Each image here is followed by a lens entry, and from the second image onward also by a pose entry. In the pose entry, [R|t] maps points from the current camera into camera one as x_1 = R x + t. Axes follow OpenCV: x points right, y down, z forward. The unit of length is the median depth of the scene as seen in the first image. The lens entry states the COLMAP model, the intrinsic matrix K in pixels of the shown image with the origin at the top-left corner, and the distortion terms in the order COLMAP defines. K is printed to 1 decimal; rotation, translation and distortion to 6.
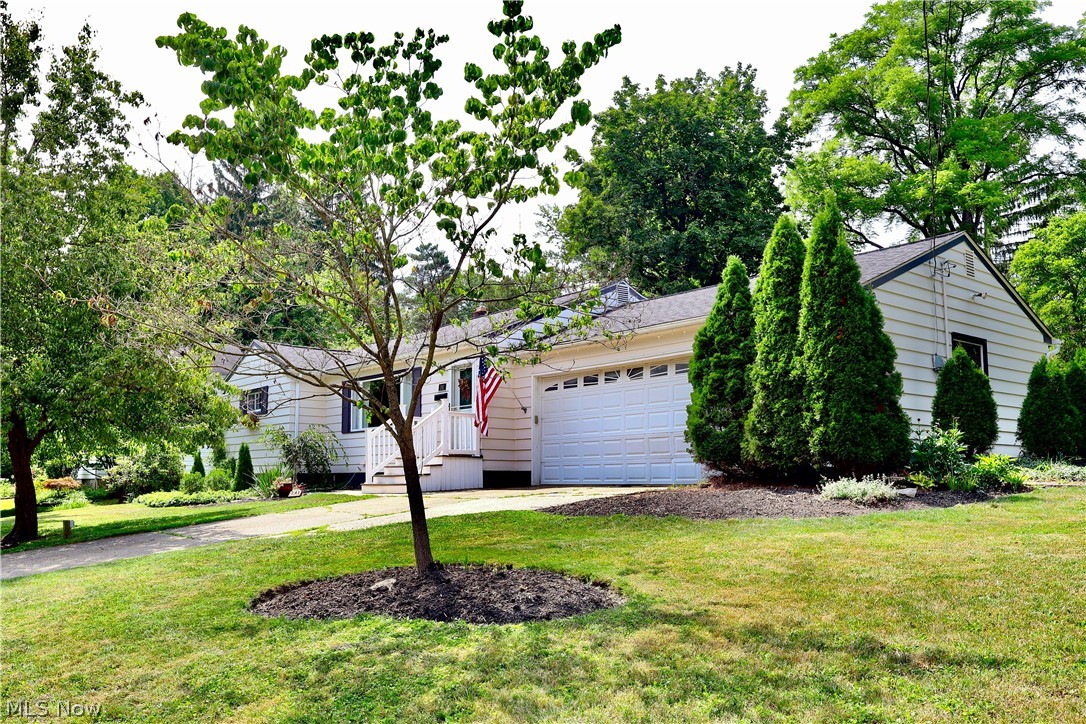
lens RADIAL K [[827.2, 0, 541.3], [0, 827.2, 364.0], [0, 0, 1]] dist [0.007279, 0.003975]
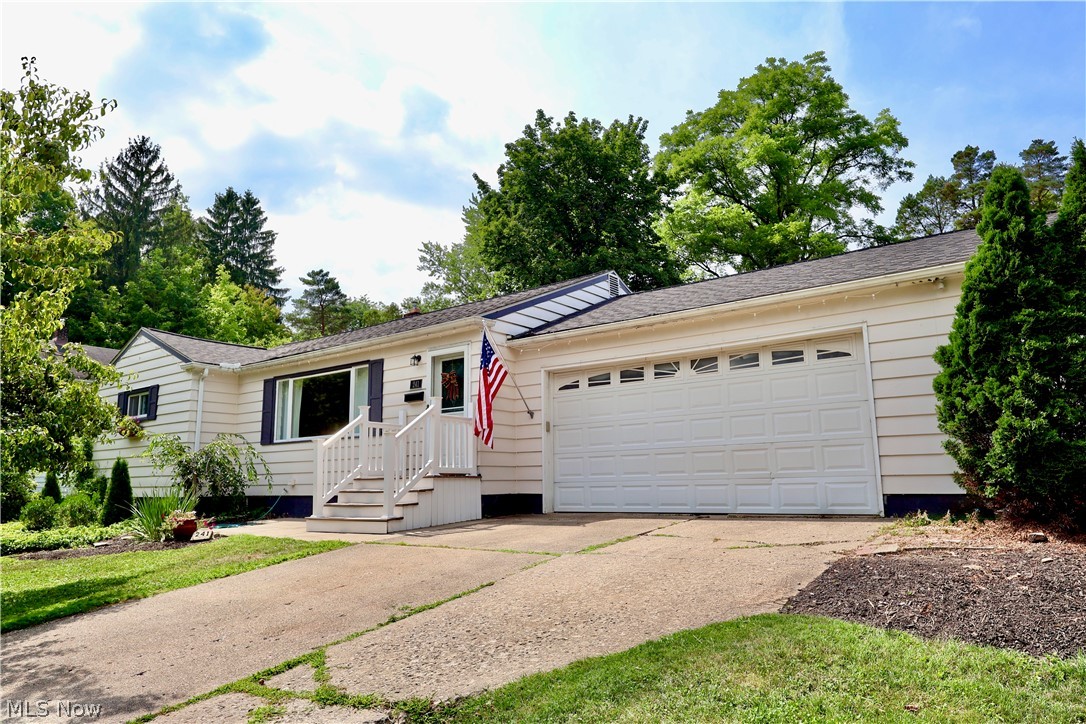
lens RADIAL K [[676.6, 0, 570.1], [0, 676.6, 348.1], [0, 0, 1]] dist [0.004000, -0.000169]
pose [[0.971951, 0.031102, 0.233117, -0.108655], [-0.017825, 0.998108, -0.058846, 0.024575], [-0.234506, 0.053041, 0.970667, 0.301016]]
